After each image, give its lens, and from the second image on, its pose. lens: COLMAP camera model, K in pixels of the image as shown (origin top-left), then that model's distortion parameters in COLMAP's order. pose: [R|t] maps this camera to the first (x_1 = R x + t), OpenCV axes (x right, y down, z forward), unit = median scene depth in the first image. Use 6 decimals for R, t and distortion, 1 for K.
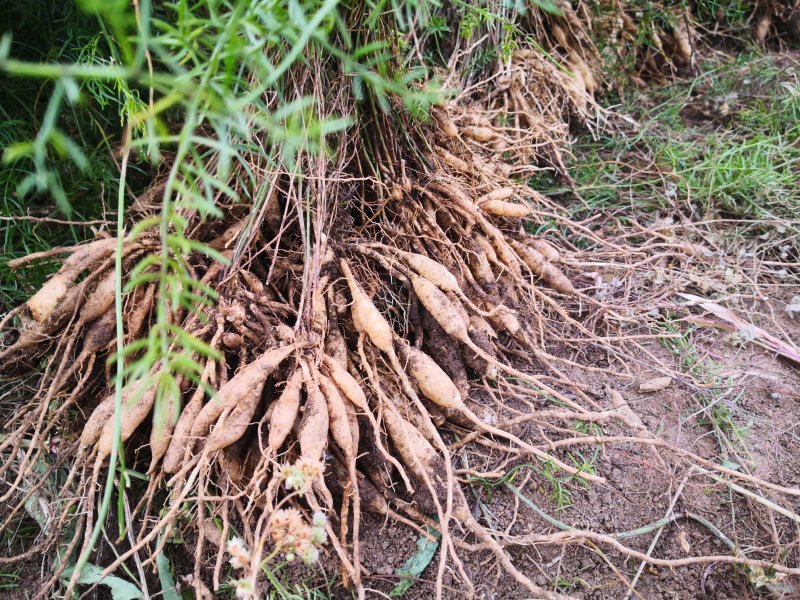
lens RADIAL K [[641.2, 0, 400.3], [0, 641.2, 285.0], [0, 0, 1]] dist [-0.008567, -0.002752]
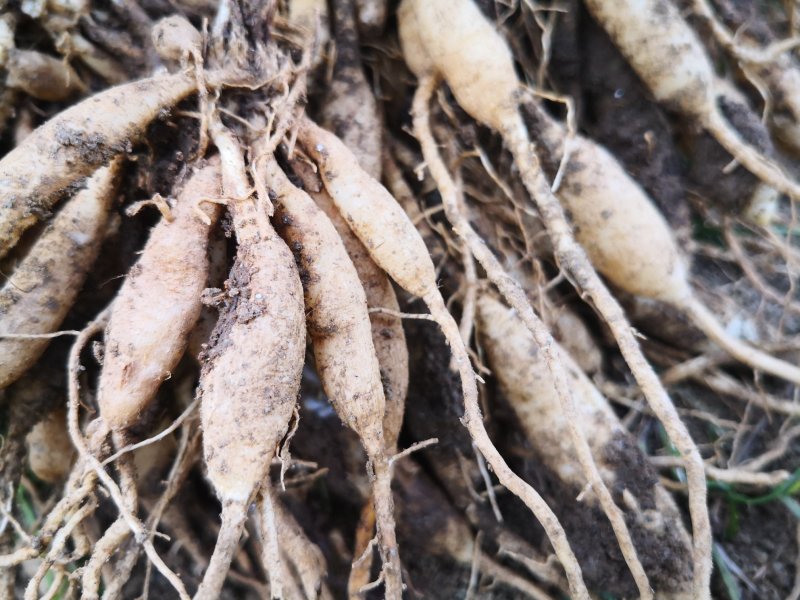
lens RADIAL K [[641.2, 0, 400.3], [0, 641.2, 285.0], [0, 0, 1]] dist [-0.008567, -0.002752]
pose [[0.995771, 0.052054, -0.075705, -0.043628], [-0.033368, 0.972645, 0.229890, 0.108524], [0.085601, -0.226391, 0.970268, 0.662604]]
